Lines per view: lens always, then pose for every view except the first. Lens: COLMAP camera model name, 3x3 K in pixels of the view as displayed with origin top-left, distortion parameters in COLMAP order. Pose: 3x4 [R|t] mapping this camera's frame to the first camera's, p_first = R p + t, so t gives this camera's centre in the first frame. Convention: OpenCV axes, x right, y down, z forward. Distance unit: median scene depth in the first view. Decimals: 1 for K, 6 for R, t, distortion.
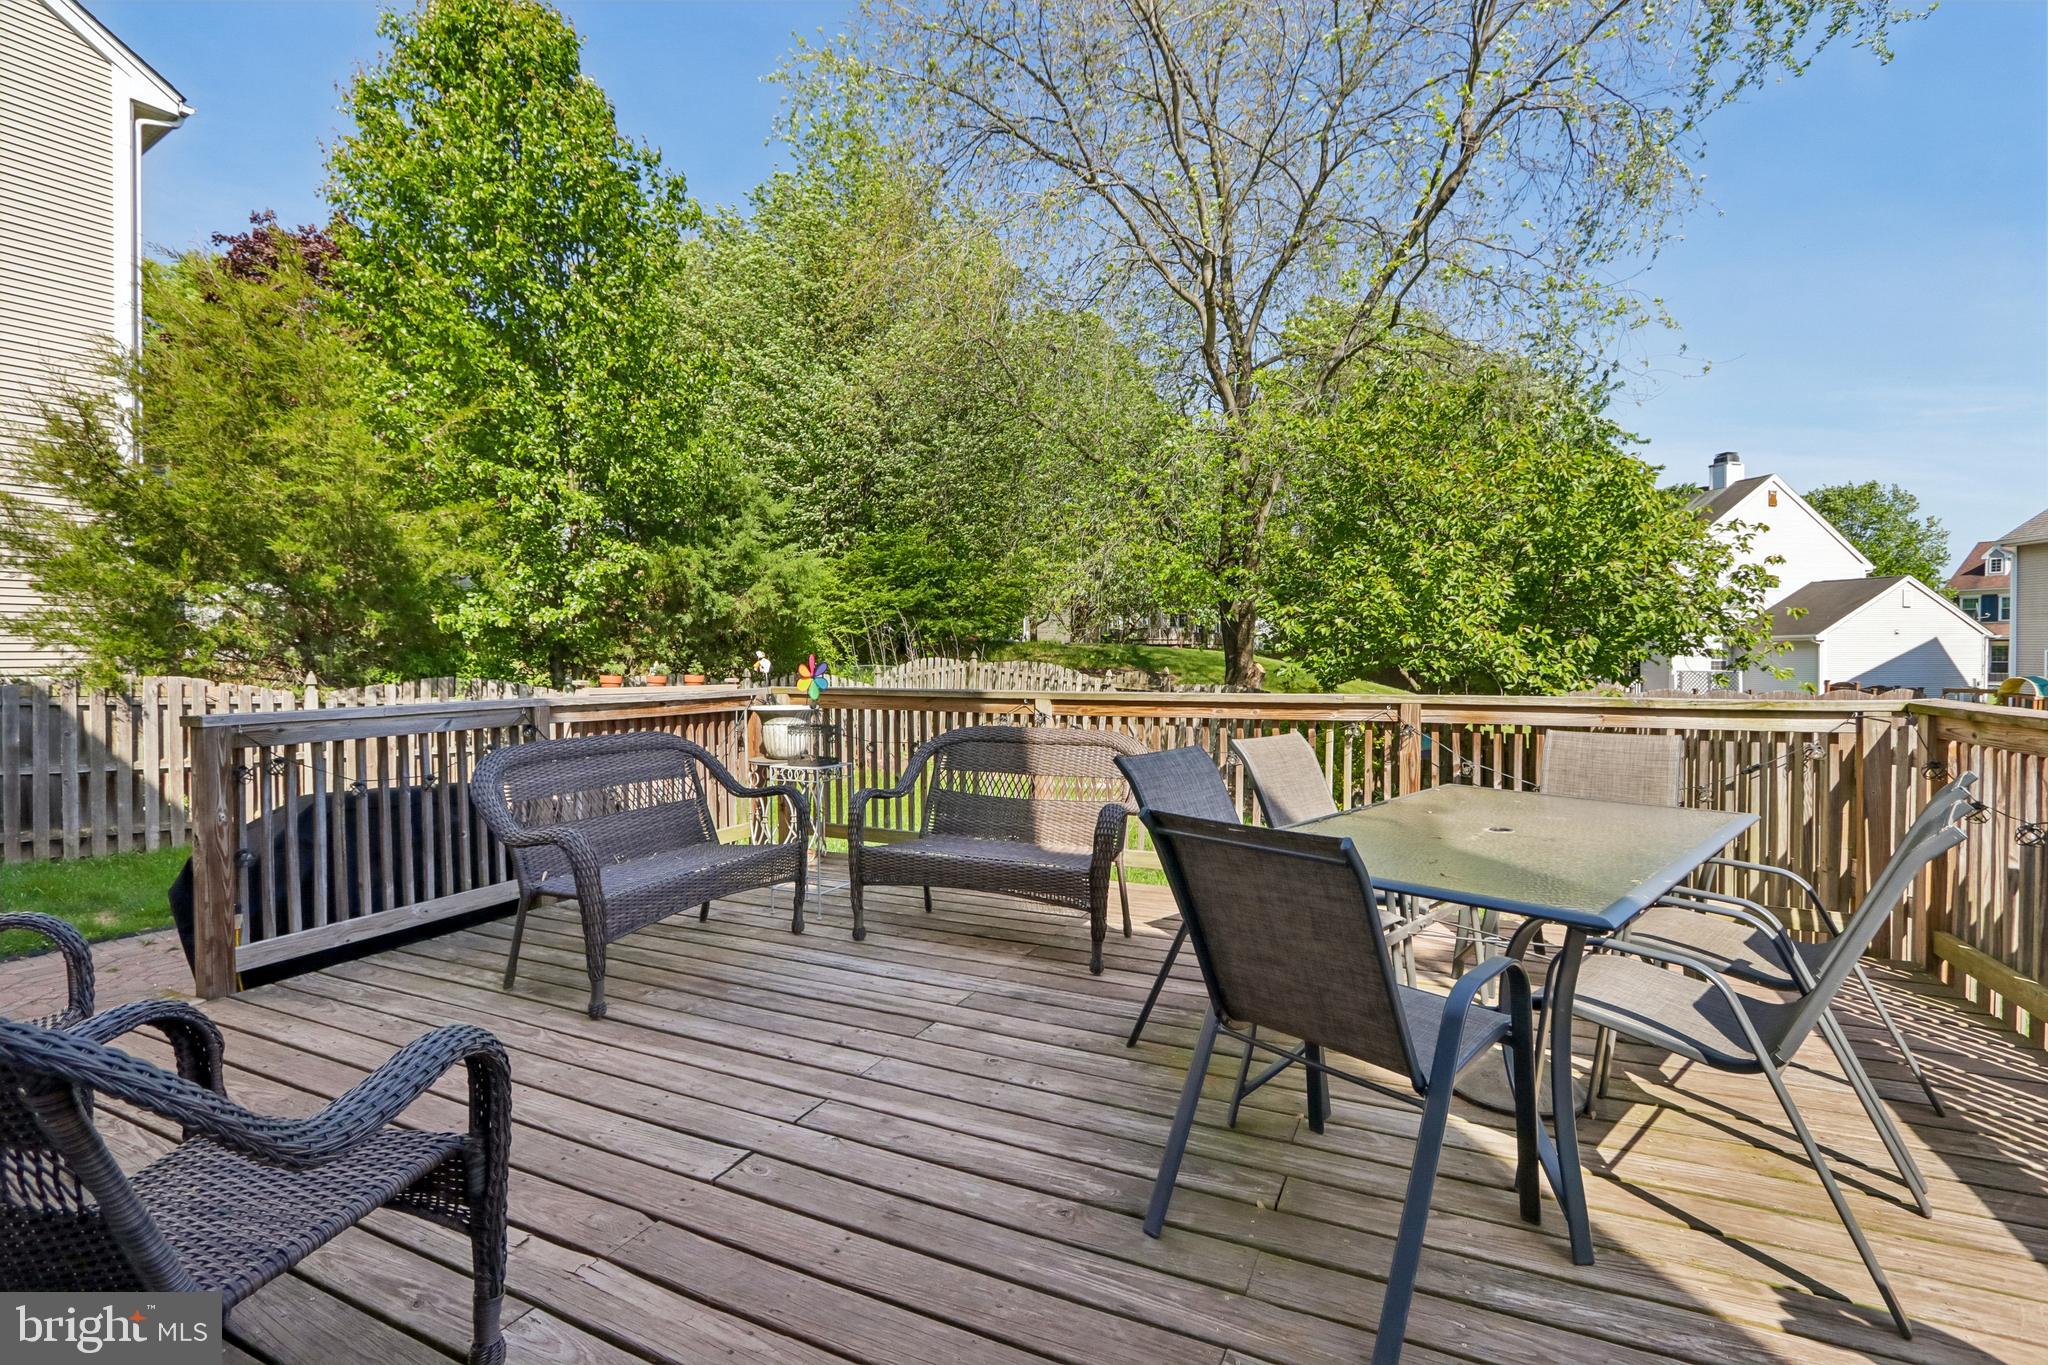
lens RADIAL K [[1043.1, 0, 1014.2], [0, 1043.1, 657.4], [0, 0, 1]] dist [-0.002000, -0.000313]
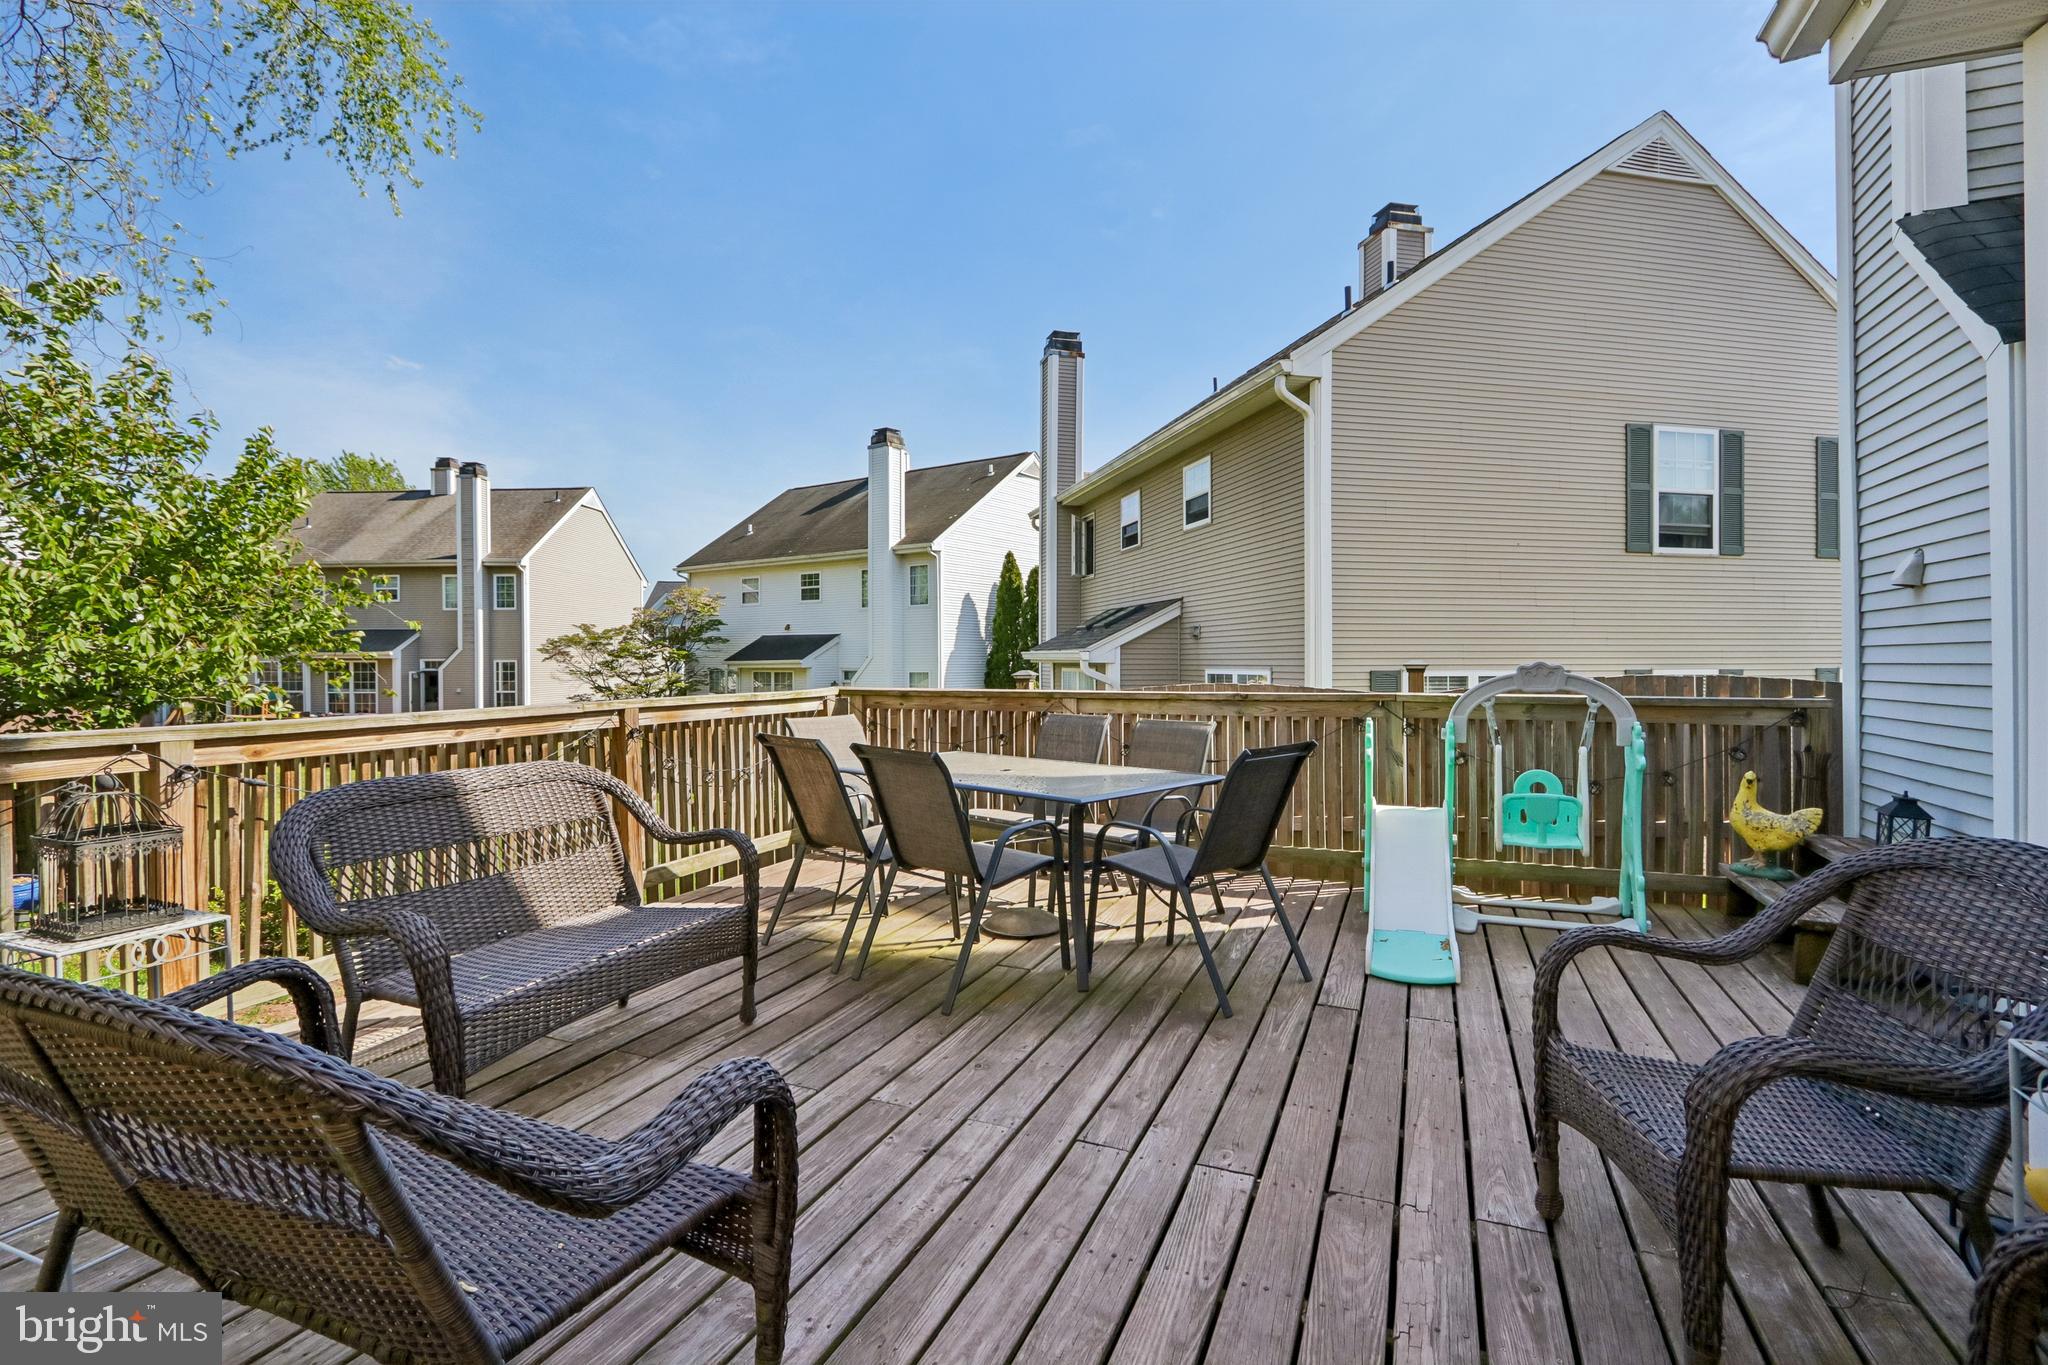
lens RADIAL K [[1043.1, 0, 1014.2], [0, 1043.1, 657.4], [0, 0, 1]] dist [-0.002000, -0.000313]
pose [[-0.135644, 0.002995, 0.990753, -1.027520], [0.004898, 0.999985, -0.002352, -0.003703], [-0.990746, 0.004534, -0.135656, 1.109020]]
